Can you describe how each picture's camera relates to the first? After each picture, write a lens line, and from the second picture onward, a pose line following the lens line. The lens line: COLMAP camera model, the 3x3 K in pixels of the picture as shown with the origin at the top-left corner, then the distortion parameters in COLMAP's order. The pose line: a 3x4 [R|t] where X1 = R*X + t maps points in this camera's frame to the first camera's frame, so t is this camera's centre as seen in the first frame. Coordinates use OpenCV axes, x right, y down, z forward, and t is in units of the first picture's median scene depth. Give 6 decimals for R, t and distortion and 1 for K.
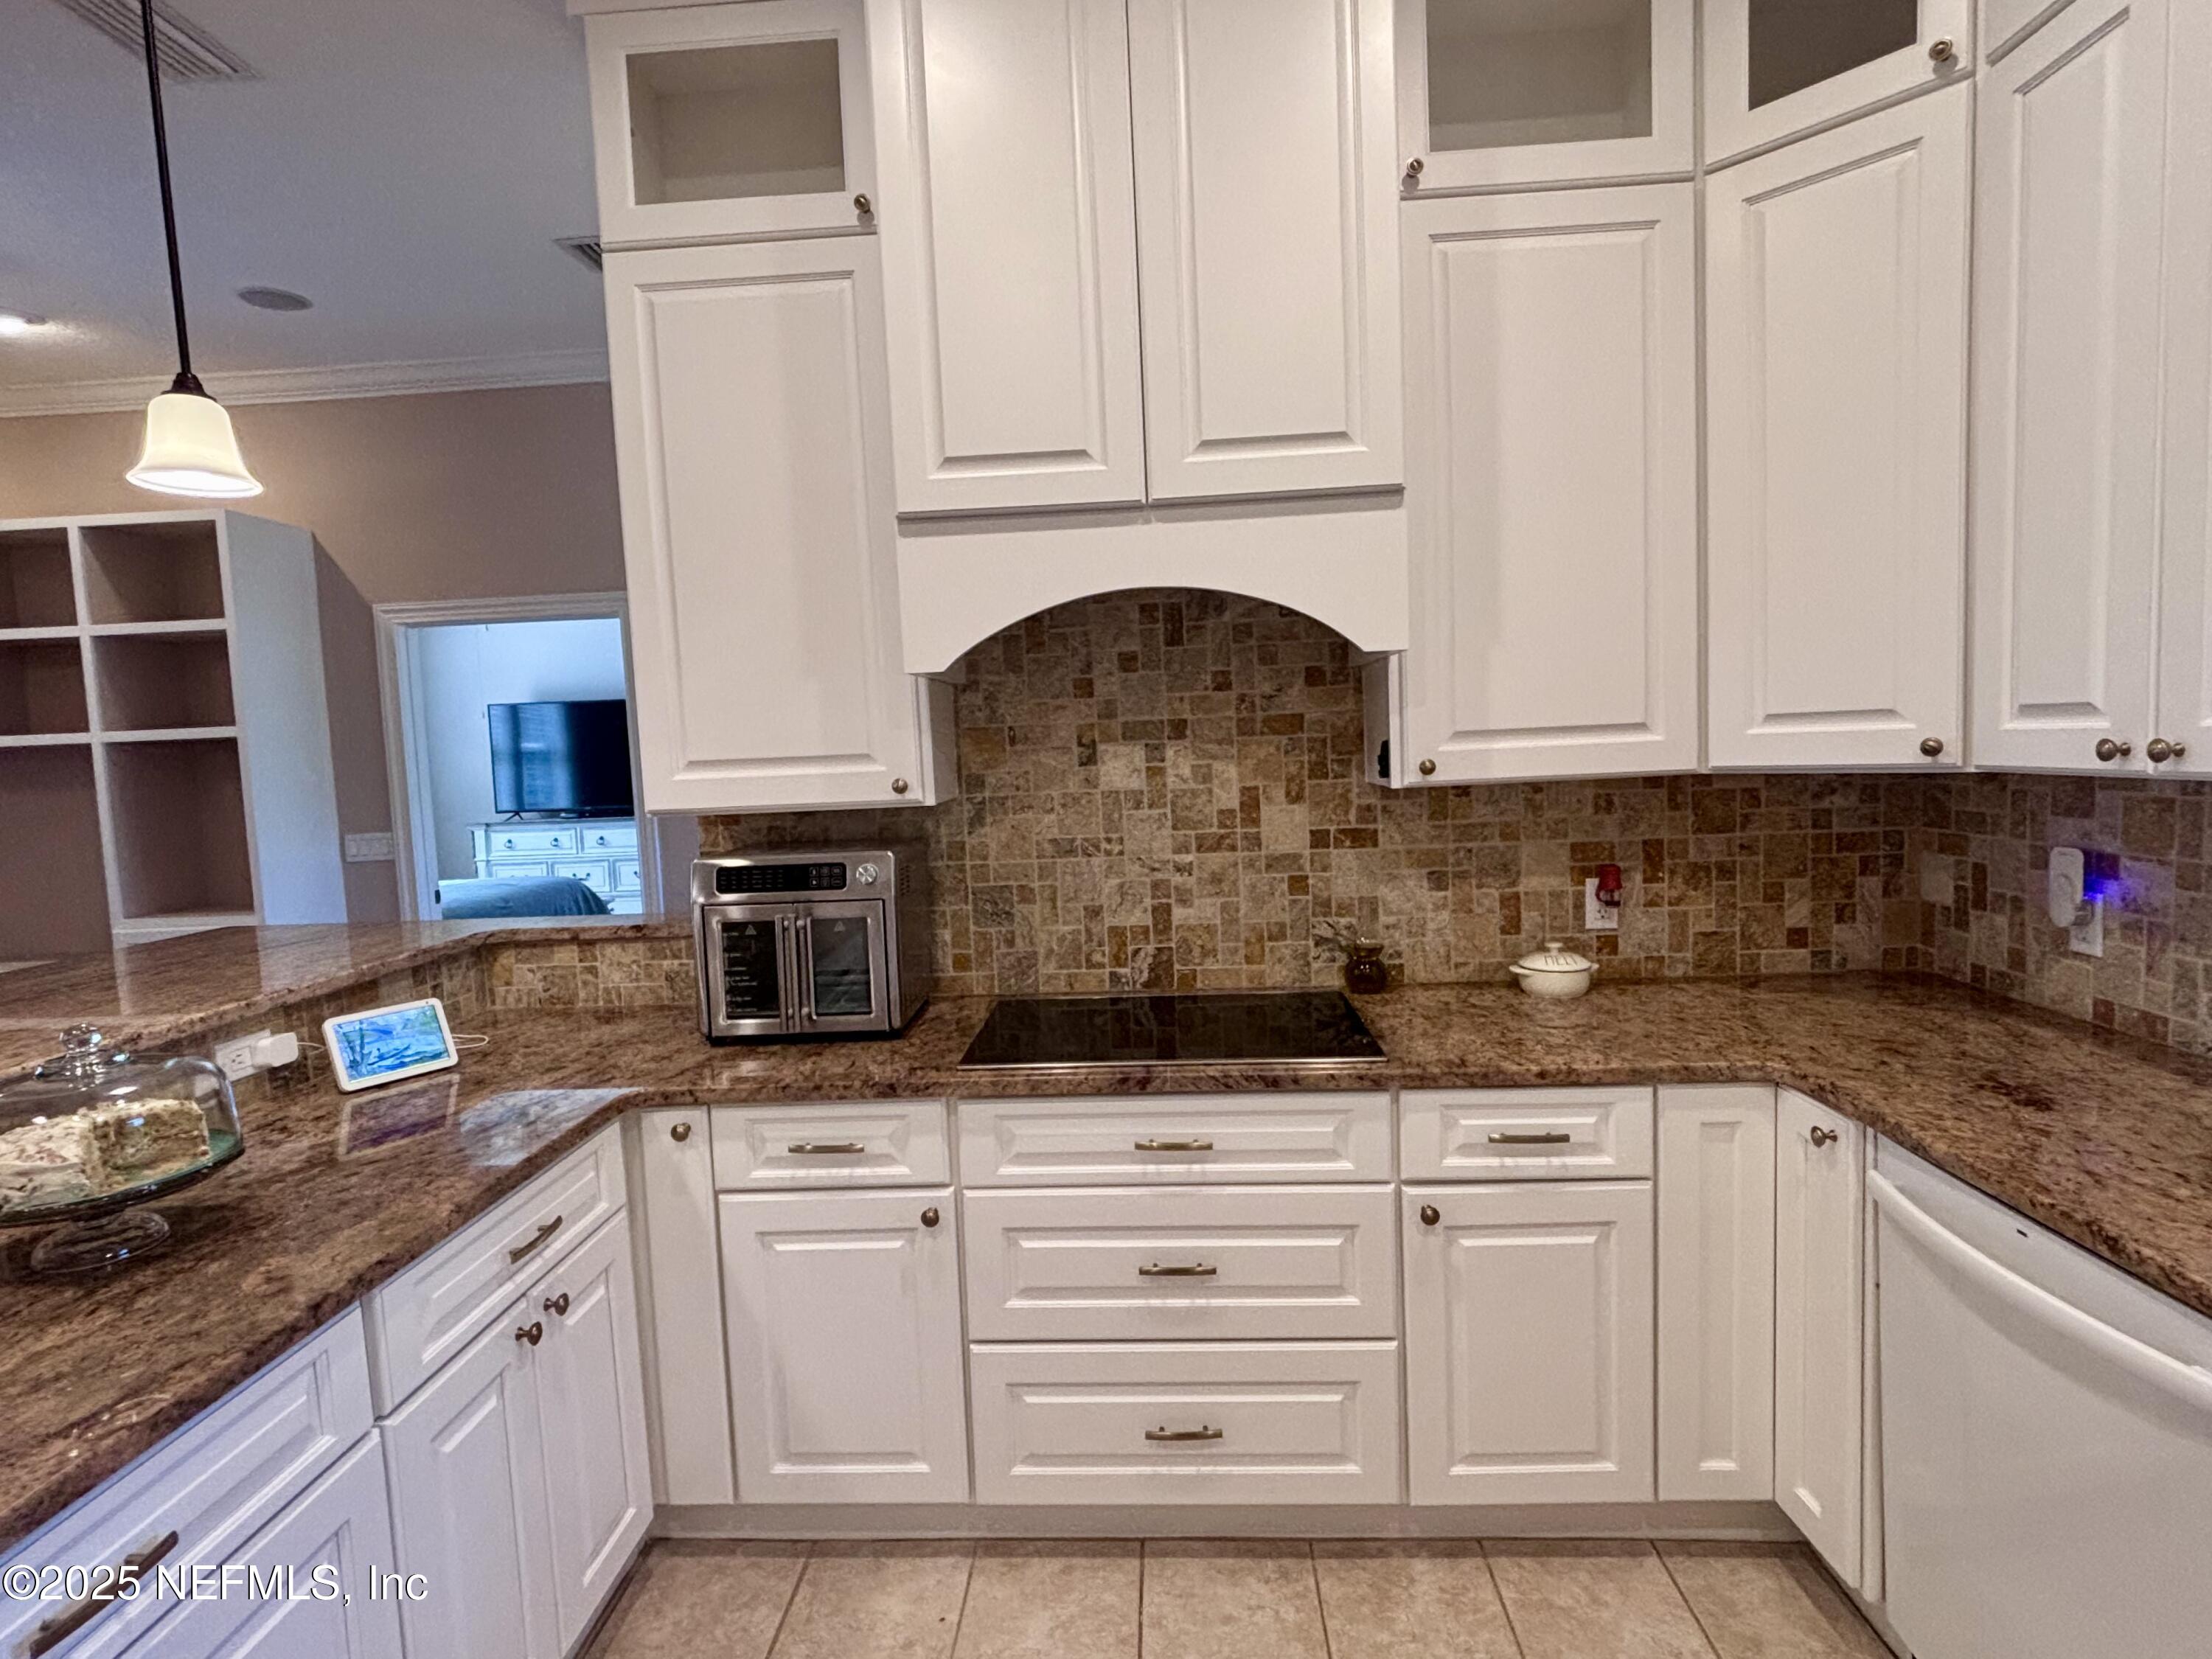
lens RADIAL K [[1134.1, 0, 1096.0], [0, 1134.1, 828.1], [0, 0, 1]] dist [-0.000733, -0.002654]
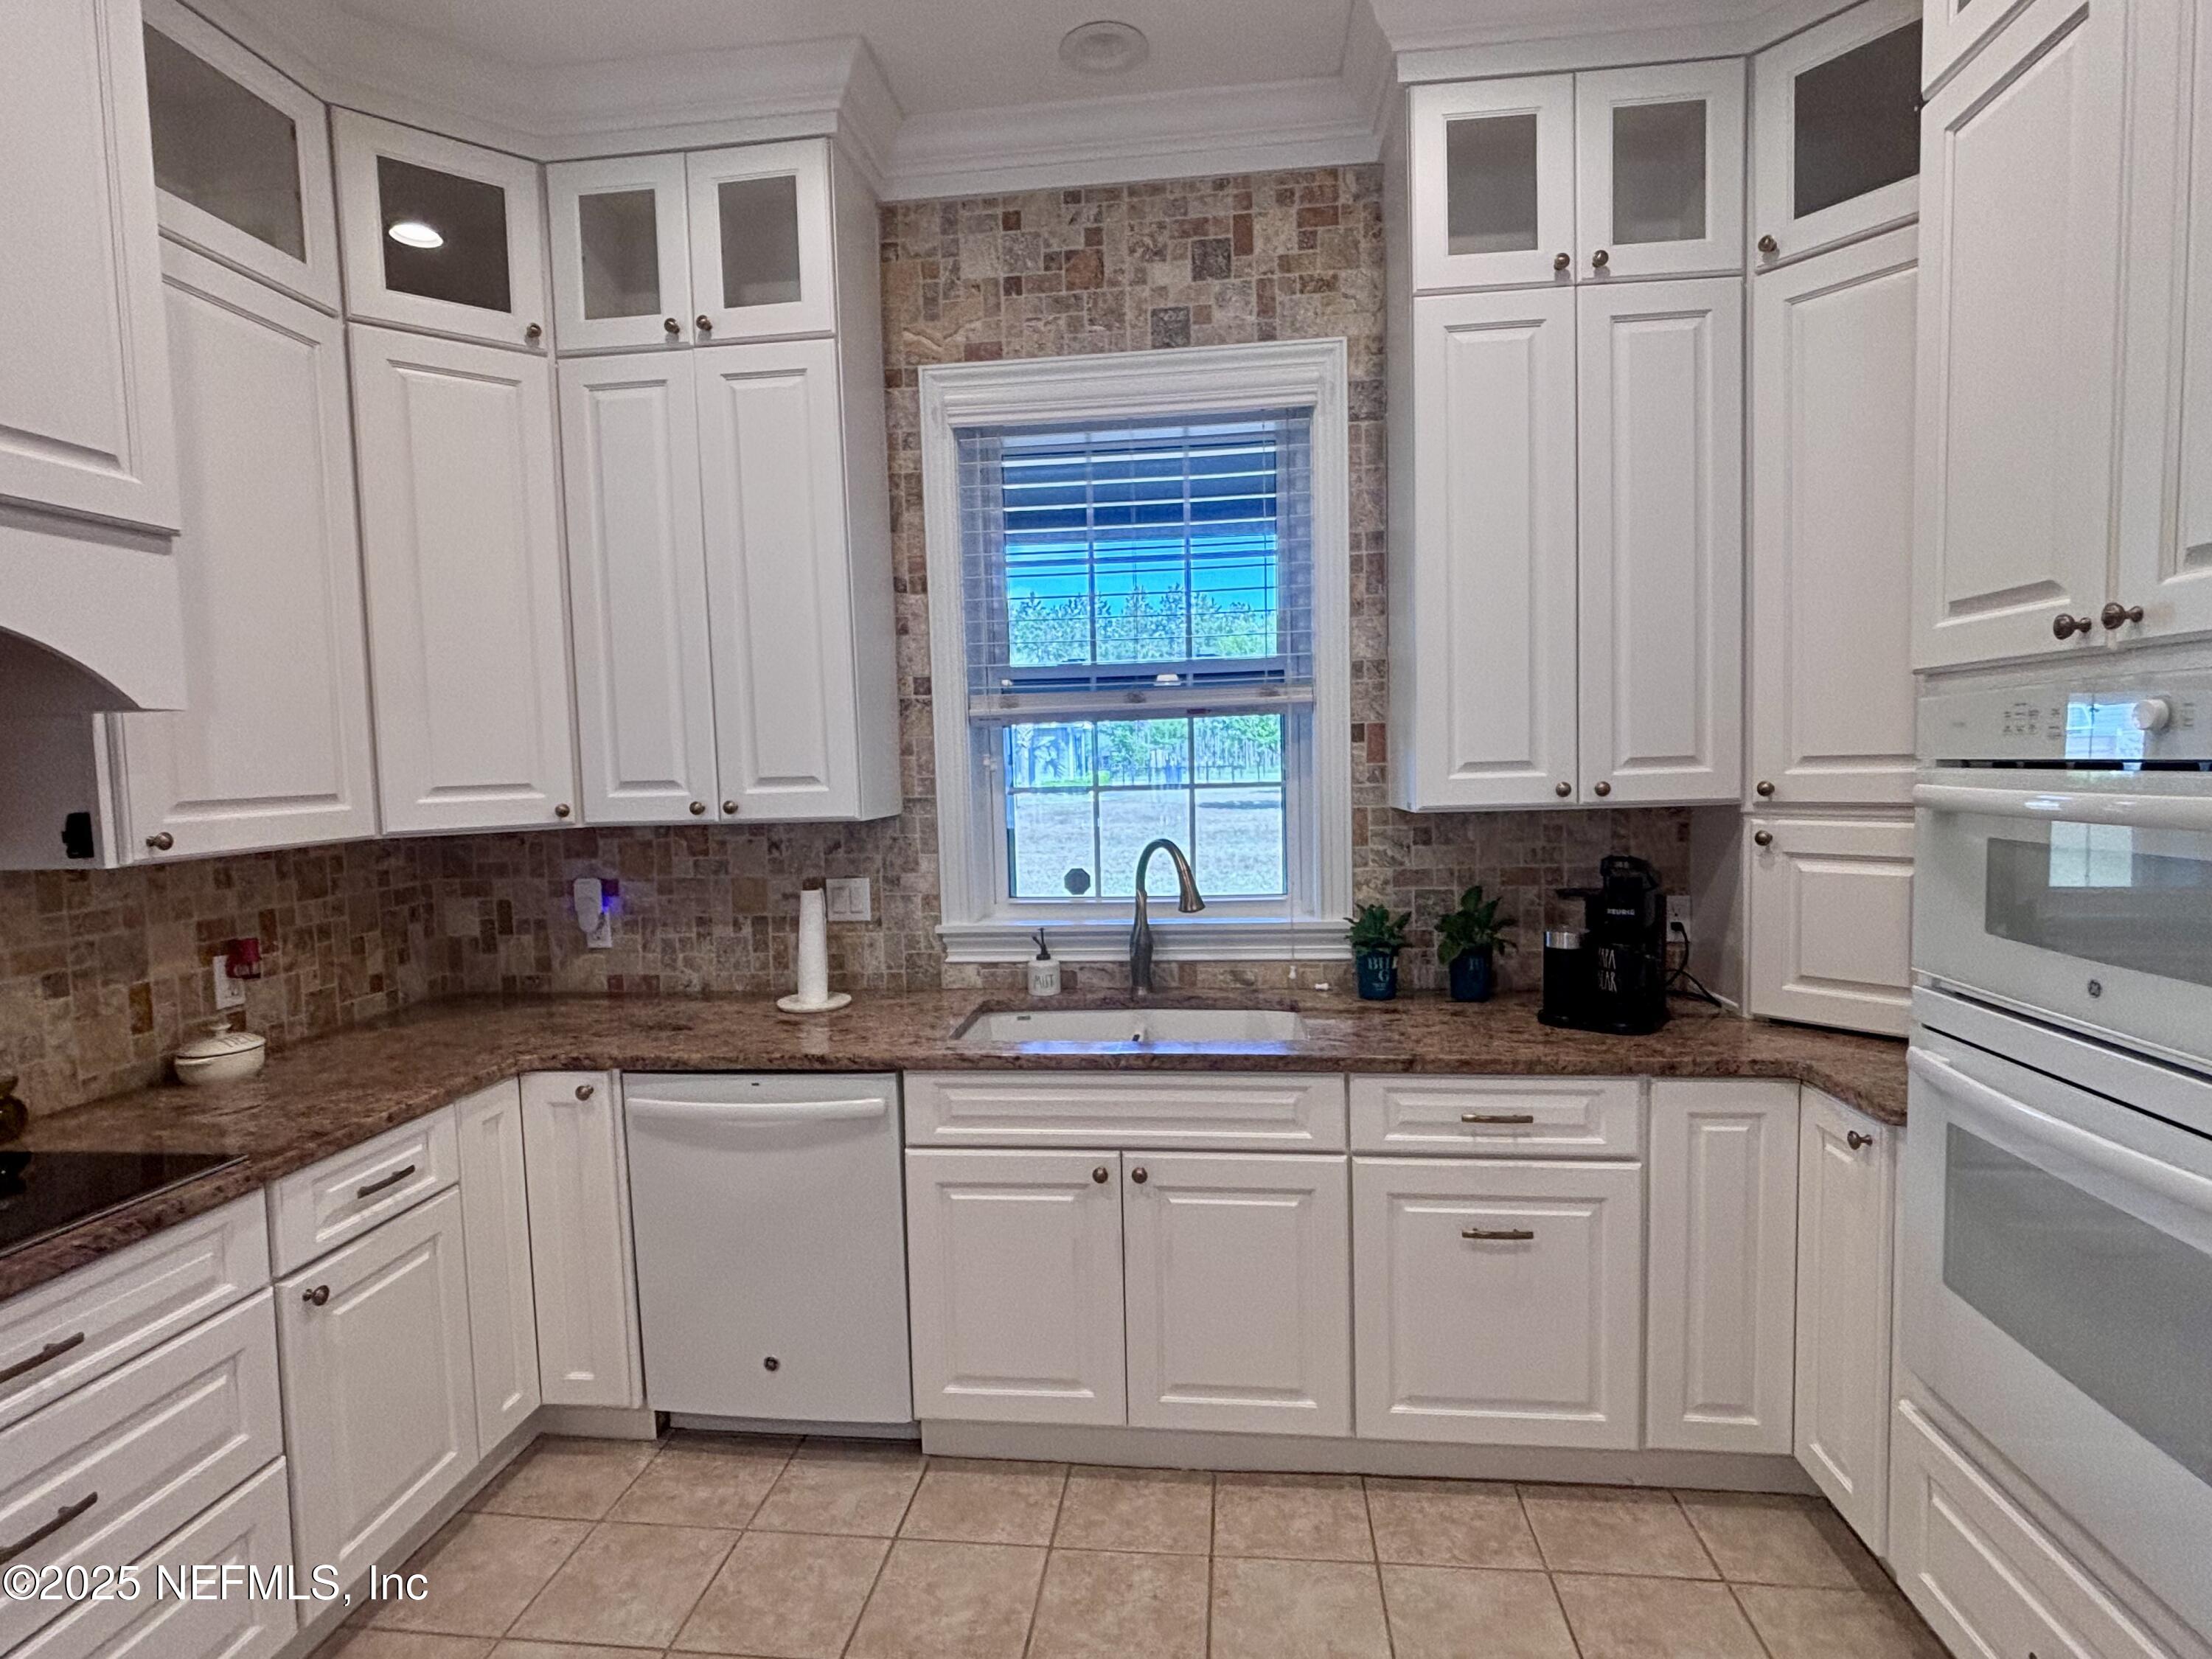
lens RADIAL K [[1134.1, 0, 1104.3], [0, 1134.1, 830.8], [0, 0, 1]] dist [-0.000733, -0.002654]
pose [[0.058482, -0.025127, 0.997972, -0.525459], [0.102992, 0.994501, 0.019004, -0.002981], [-0.992961, 0.101672, 0.060748, 0.197946]]
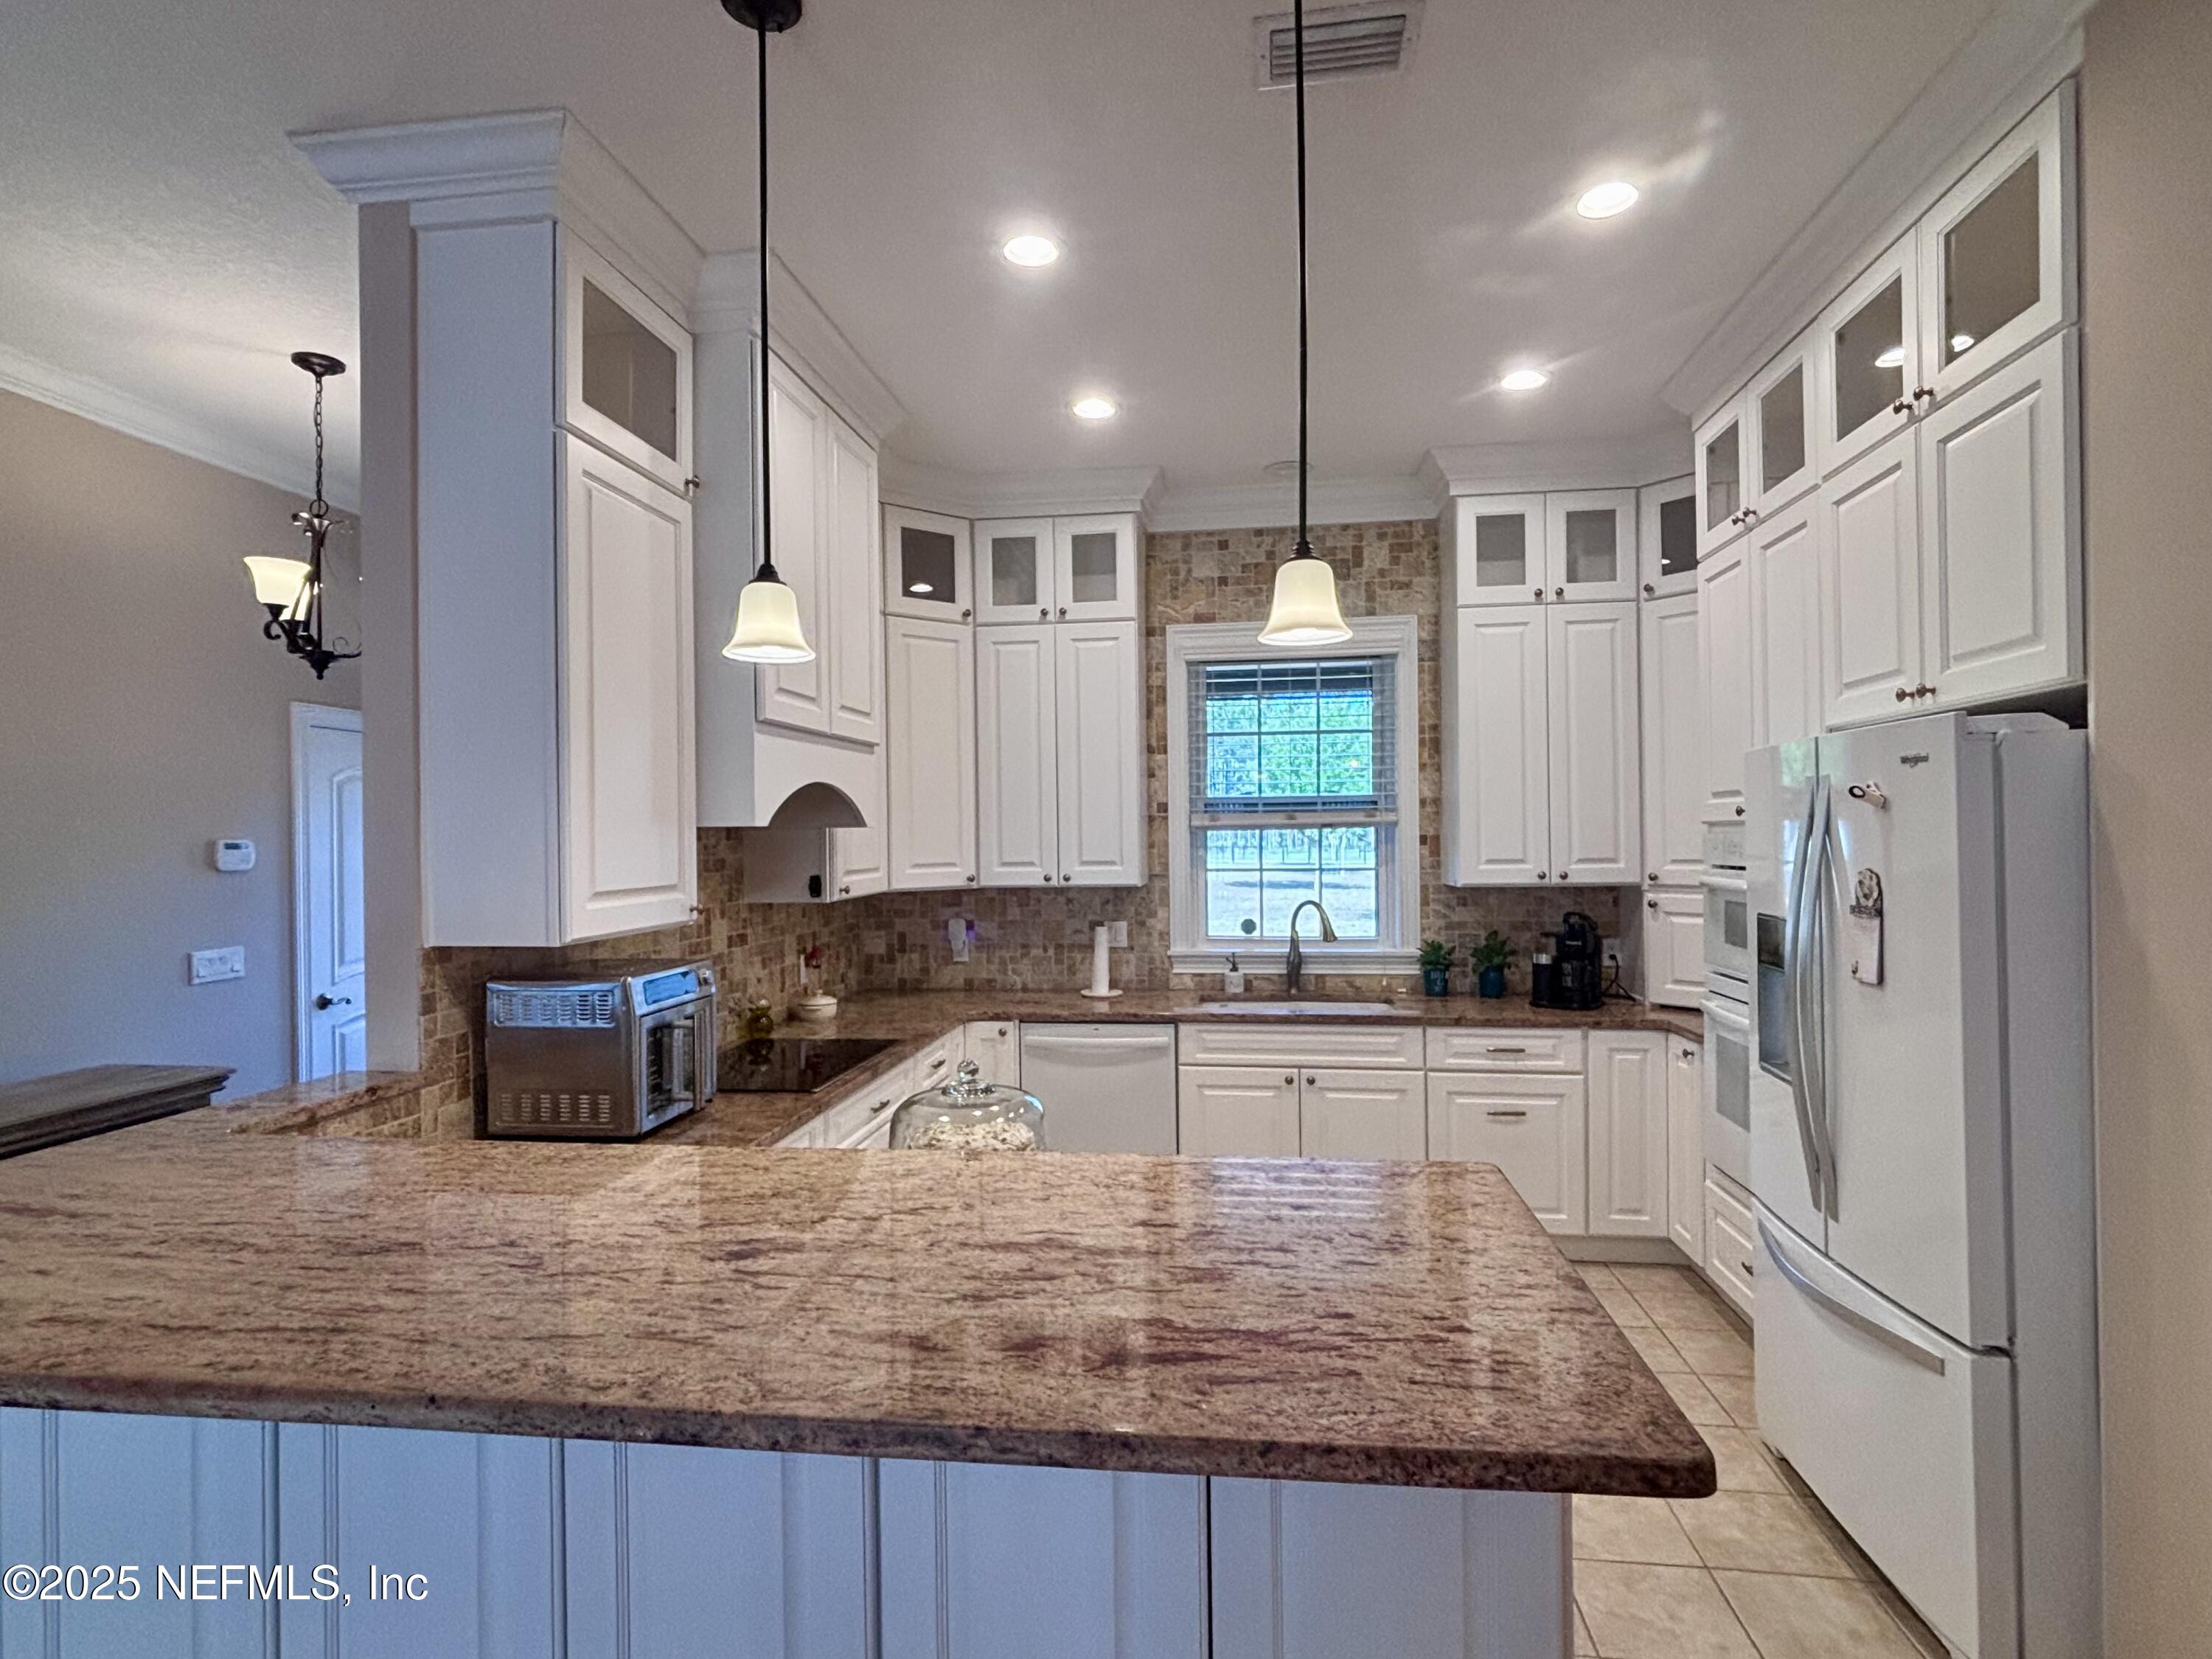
lens RADIAL K [[1134.1, 0, 1082.9], [0, 1134.1, 836.7], [0, 0, 1]] dist [-0.000733, -0.002654]
pose [[0.091060, 0.038730, 0.995092, -1.428499], [0.086747, 0.995137, -0.046670, -0.020362], [-0.992060, 0.090571, 0.087258, 0.431164]]
